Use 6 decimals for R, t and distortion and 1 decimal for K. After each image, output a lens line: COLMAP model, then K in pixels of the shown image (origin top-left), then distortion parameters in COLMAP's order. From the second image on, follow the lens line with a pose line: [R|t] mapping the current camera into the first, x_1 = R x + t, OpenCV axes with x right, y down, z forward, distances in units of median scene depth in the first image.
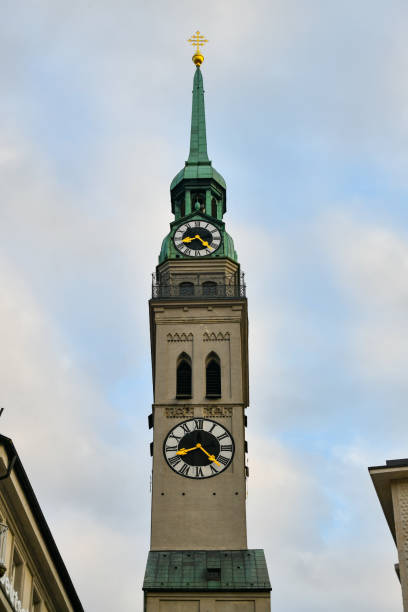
lens RADIAL K [[1232.1, 0, 204.0], [0, 1232.1, 306.0], [0, 0, 1]] dist [0.015255, 0.358593]
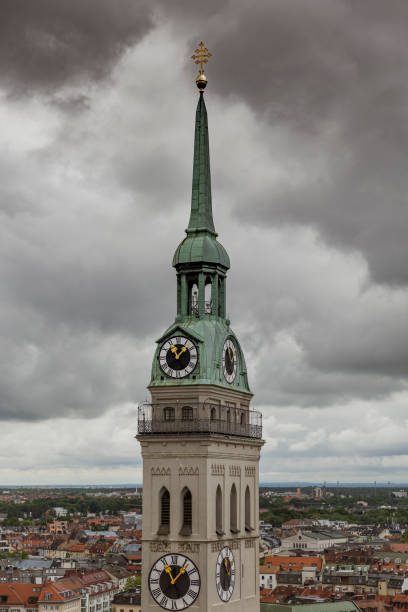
lens RADIAL K [[1232.1, 0, 204.0], [0, 1232.1, 306.0], [0, 0, 1]] dist [0.015255, 0.358593]
pose [[0.936358, -0.048125, -0.347733, 0.452176], [0.207960, 0.874082, 0.439014, -0.643833], [0.282820, -0.483389, 0.828461, 0.098036]]
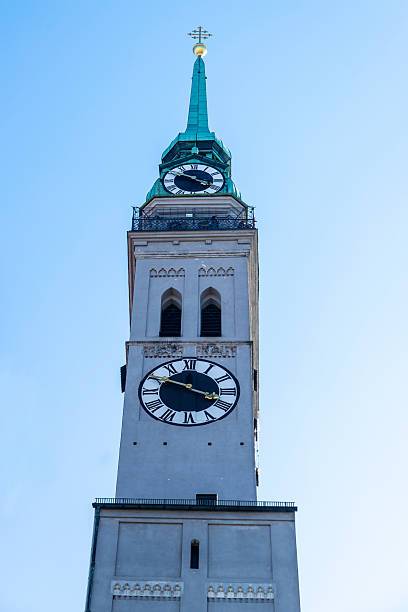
lens RADIAL K [[1232.1, 0, 204.0], [0, 1232.1, 306.0], [0, 0, 1]] dist [0.015255, 0.358593]
pose [[0.999885, 0.013972, -0.005852, 0.007502], [-0.014938, 0.973551, -0.227980, 0.218033], [0.002512, 0.228041, 0.973648, 0.285482]]
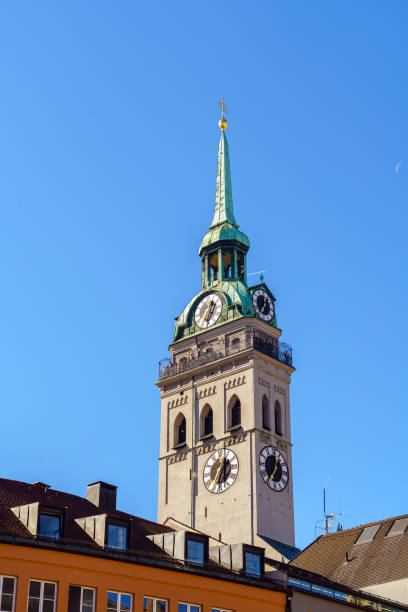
lens RADIAL K [[1232.1, 0, 204.0], [0, 1232.1, 306.0], [0, 0, 1]] dist [0.015255, 0.358593]
pose [[0.650103, 0.352728, 0.673015, -1.105705], [-0.462690, 0.886345, -0.017596, 0.003420], [-0.602730, -0.299958, 0.739420, -0.017095]]
